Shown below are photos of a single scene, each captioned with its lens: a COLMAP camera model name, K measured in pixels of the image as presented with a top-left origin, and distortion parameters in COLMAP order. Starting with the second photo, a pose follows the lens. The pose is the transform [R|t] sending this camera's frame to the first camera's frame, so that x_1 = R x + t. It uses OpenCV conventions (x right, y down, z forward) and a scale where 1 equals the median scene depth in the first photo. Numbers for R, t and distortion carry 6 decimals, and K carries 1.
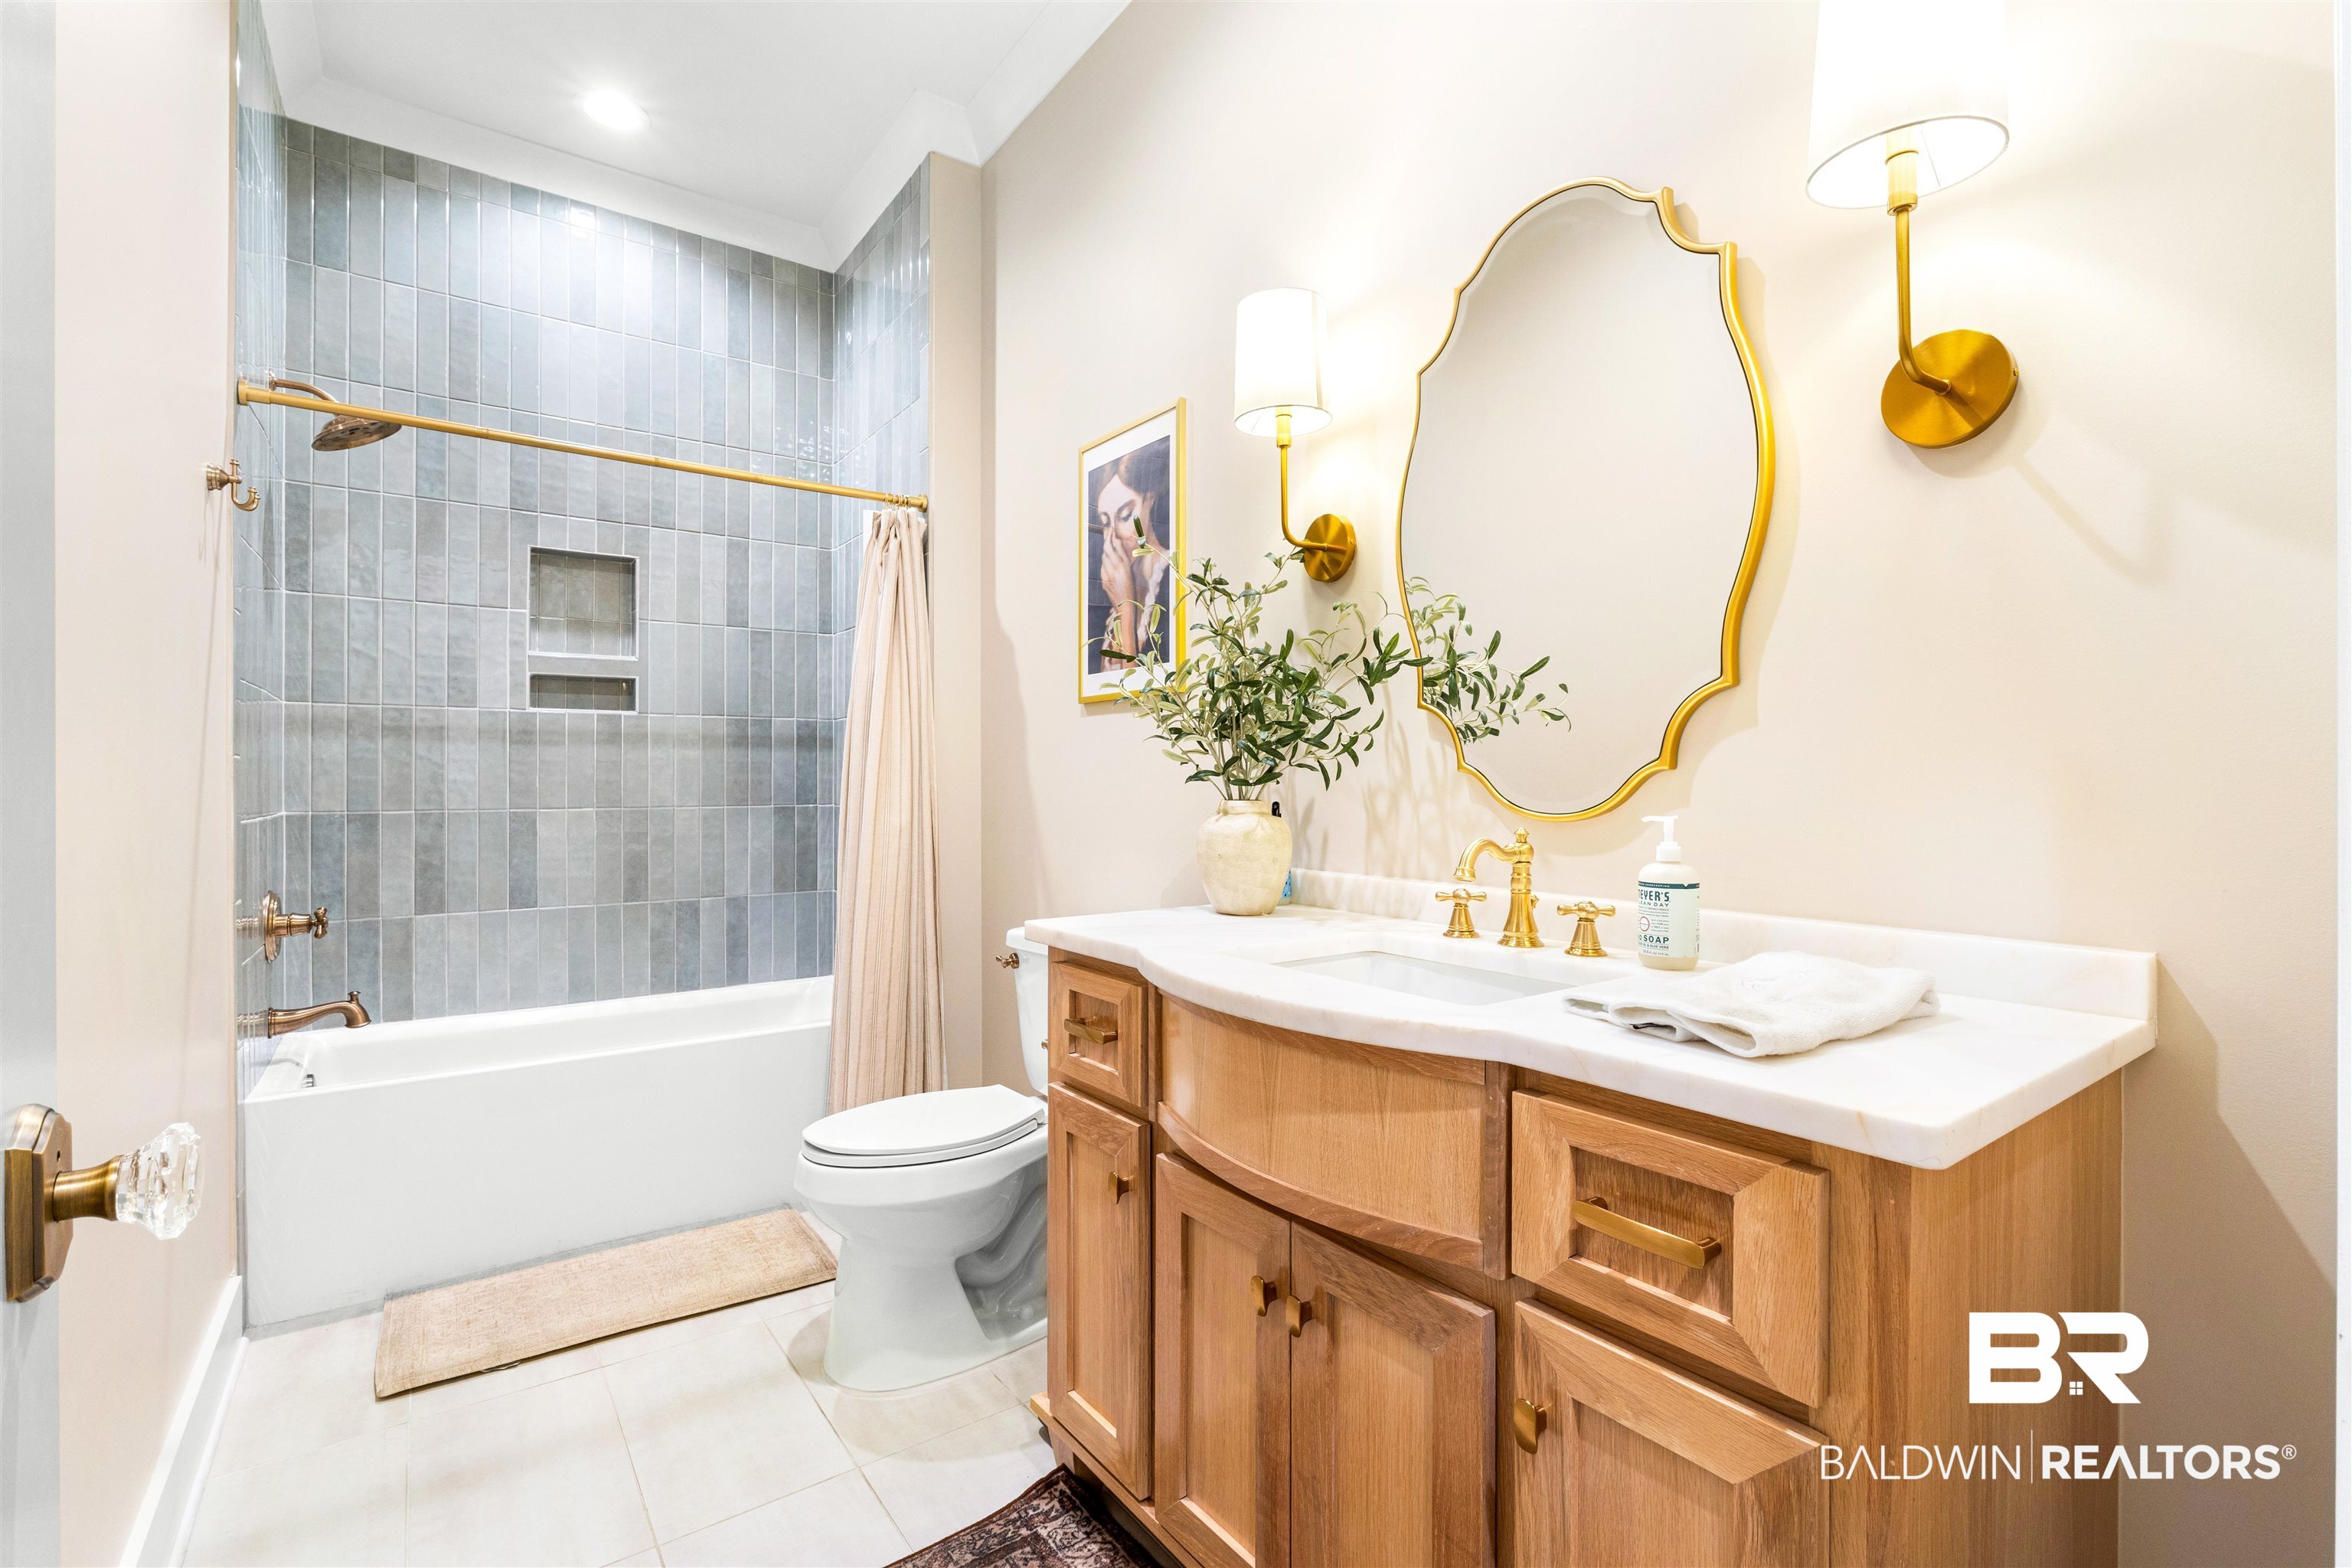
lens RADIAL K [[1049.8, 0, 1187.6], [0, 1049.8, 780.9], [0, 0, 1]] dist [-0.002033, -0.000019]
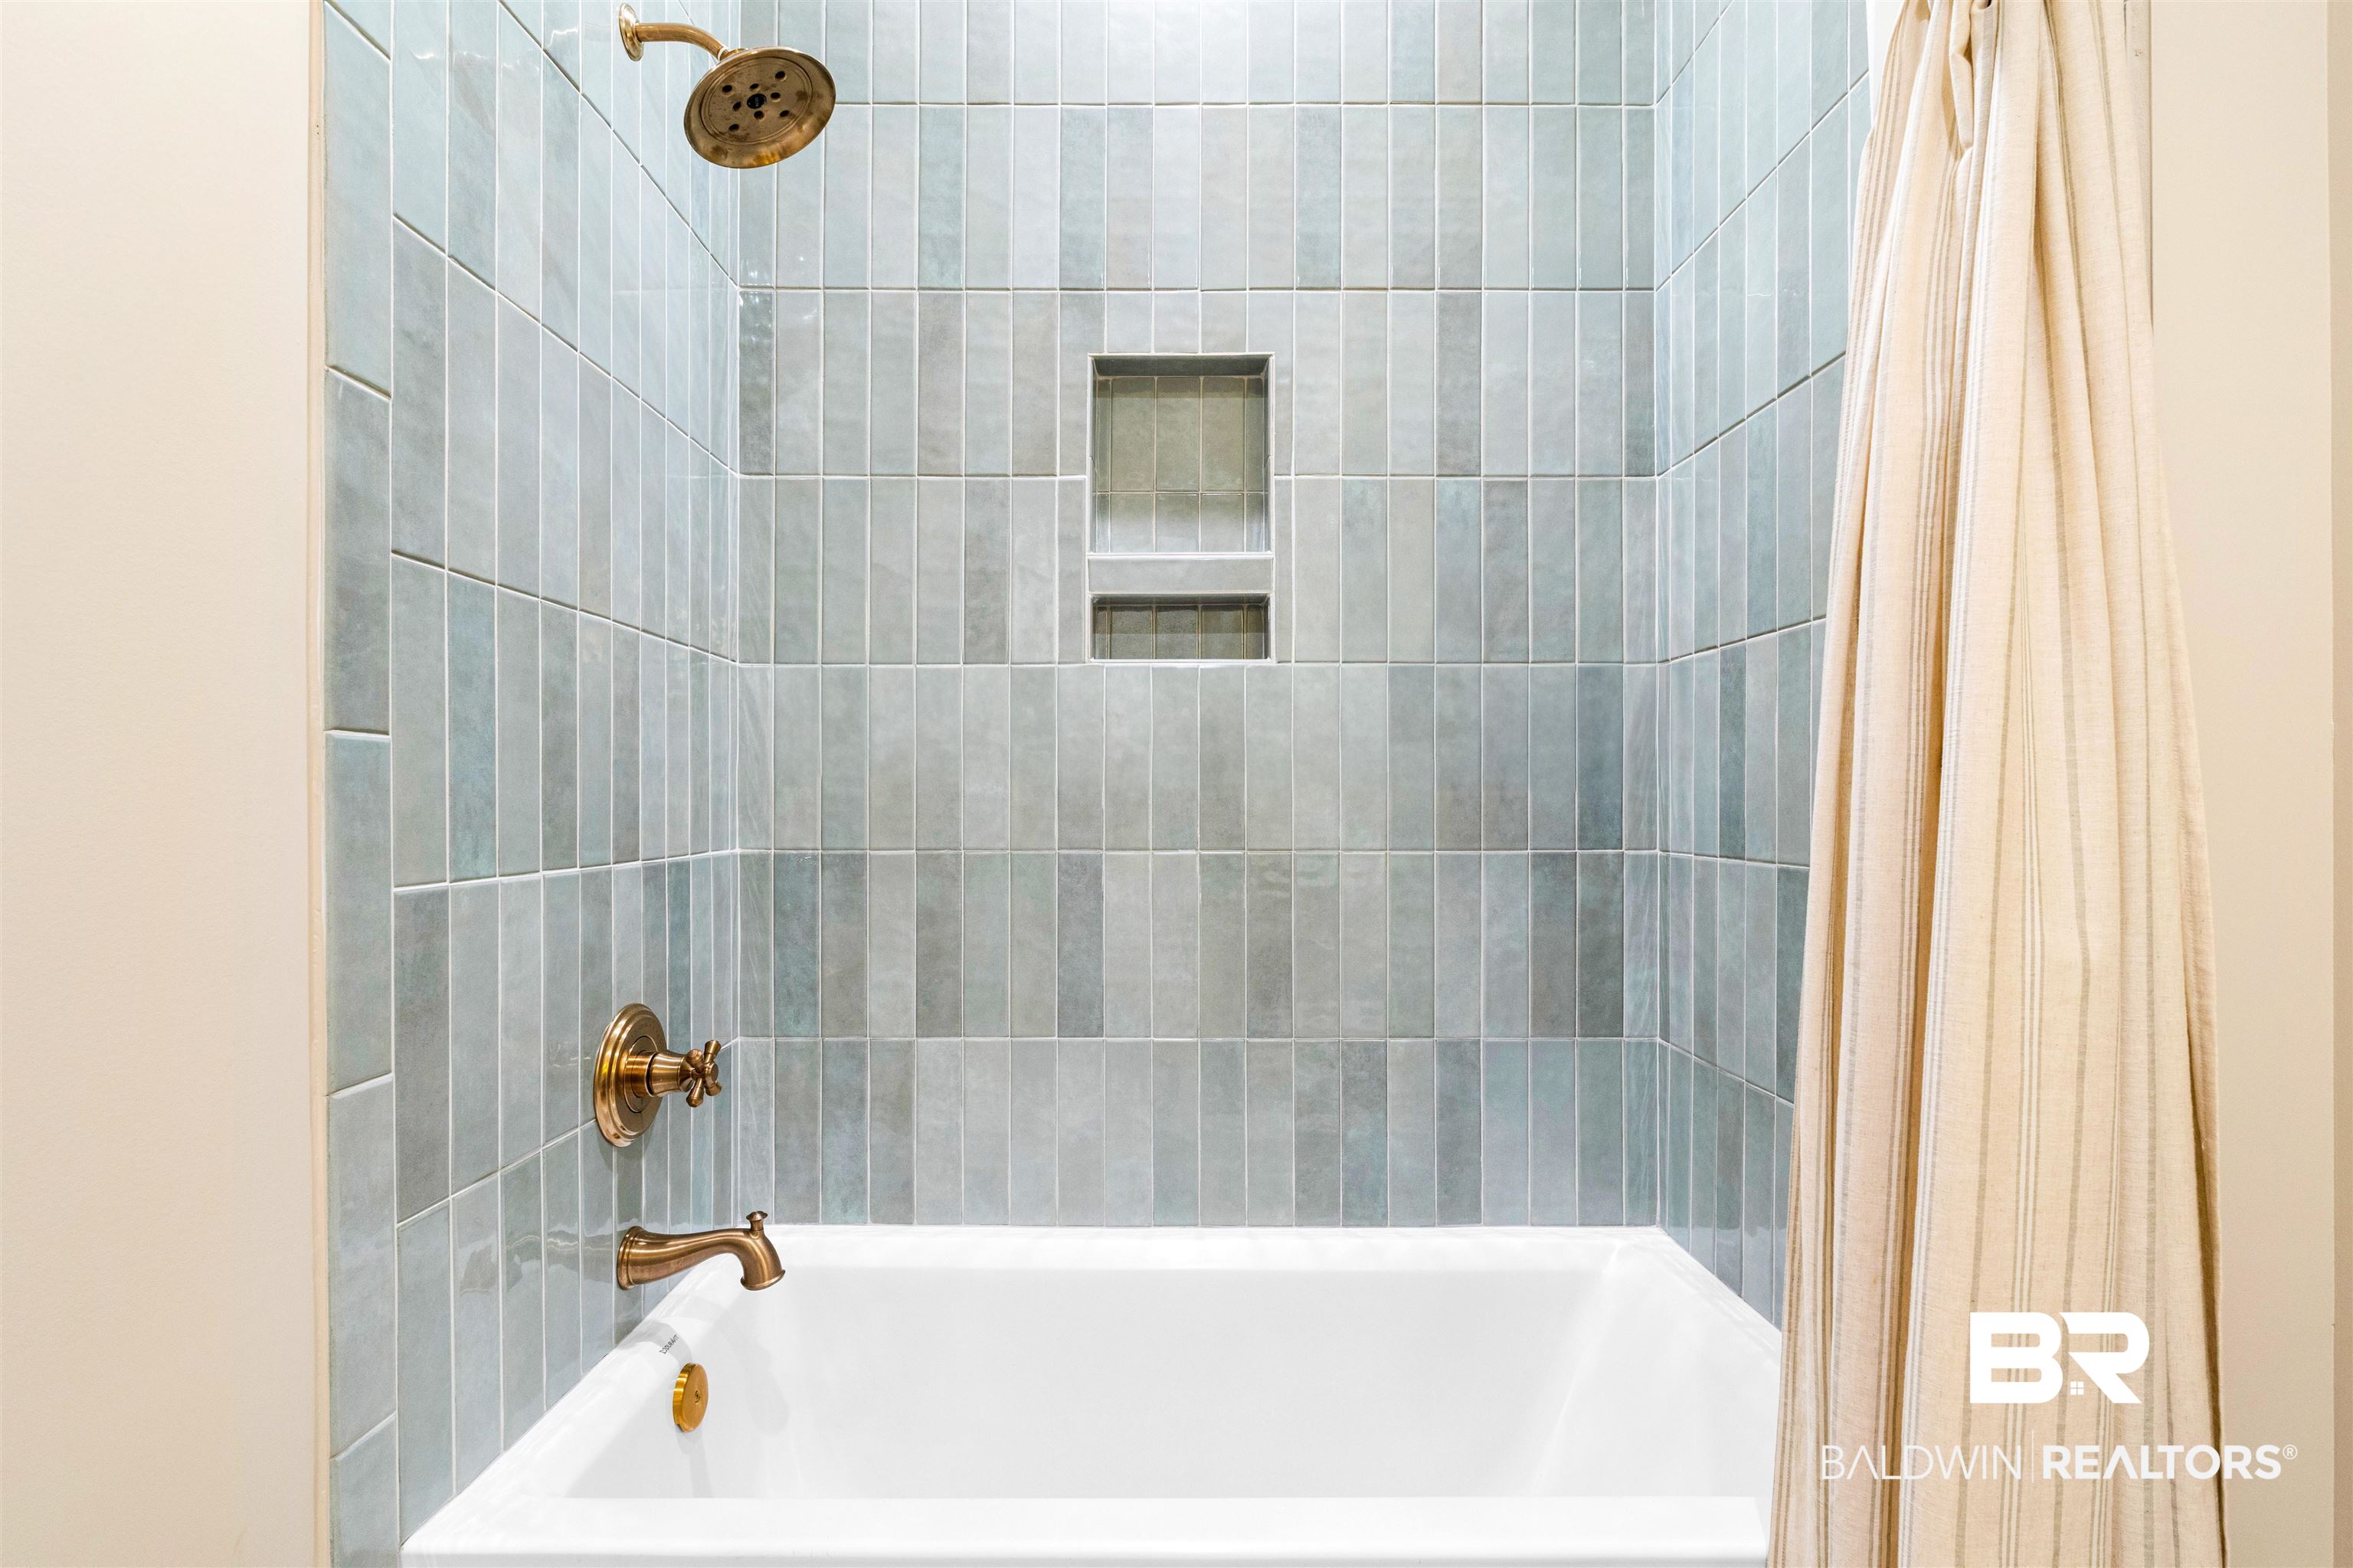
lens RADIAL K [[1050.3, 0, 1188.1], [0, 1050.3, 780.9], [0, 0, 1]] dist [-0.002033, -0.000019]
pose [[0.815287, -0.008964, -0.578987, -0.279946], [-0.002296, 0.999822, -0.018711, 0.001698], [0.579052, 0.016584, 0.815122, 0.596219]]
